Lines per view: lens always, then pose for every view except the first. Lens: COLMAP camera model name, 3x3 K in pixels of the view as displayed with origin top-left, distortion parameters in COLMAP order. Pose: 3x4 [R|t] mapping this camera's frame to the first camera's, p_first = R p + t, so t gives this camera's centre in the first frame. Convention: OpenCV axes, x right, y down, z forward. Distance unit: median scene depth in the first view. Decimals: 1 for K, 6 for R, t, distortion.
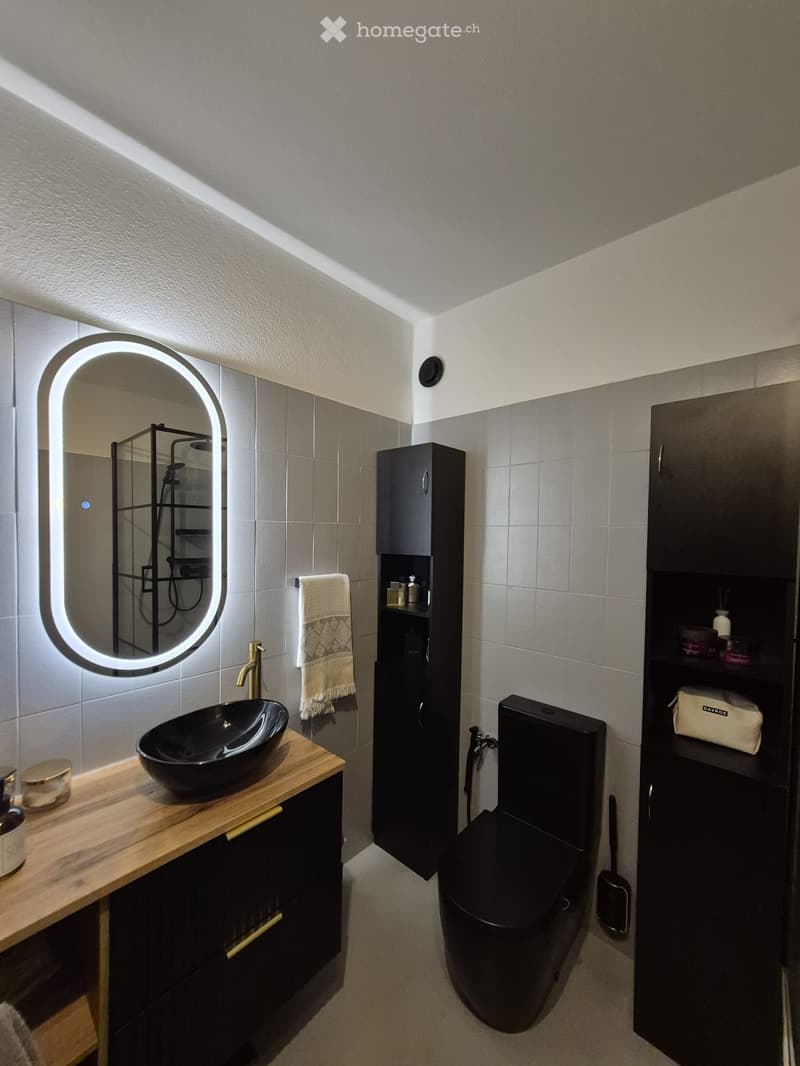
lens RADIAL K [[417.4, 0, 399.2], [0, 417.4, 538.0], [0, 0, 1]] dist [0.000436, -0.001410]
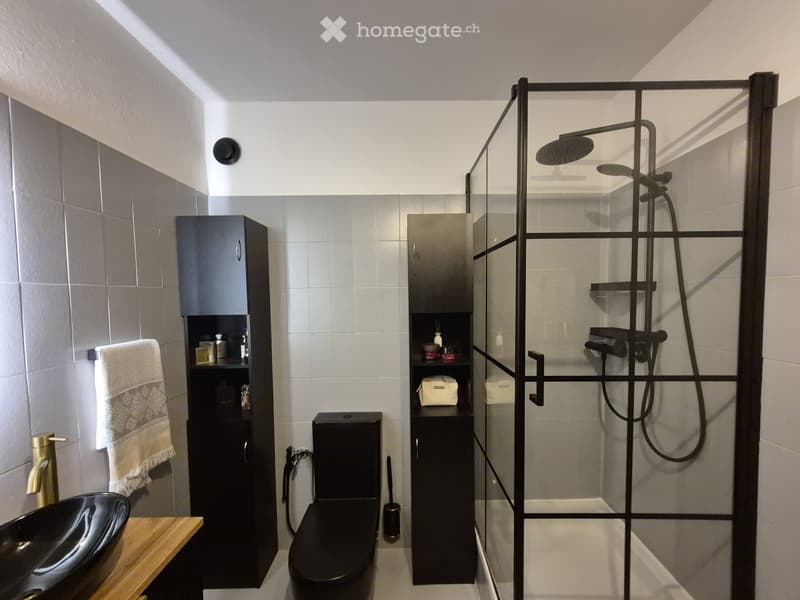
lens RADIAL K [[313.2, 0, 403.2], [0, 313.2, 303.0], [0, 0, 1]] dist [0.000436, -0.001410]
pose [[0.726840, -0.039327, 0.685680, -0.209152], [0.029063, 0.999226, 0.026502, 0.000737], [-0.686191, 0.000665, 0.727421, 0.073666]]
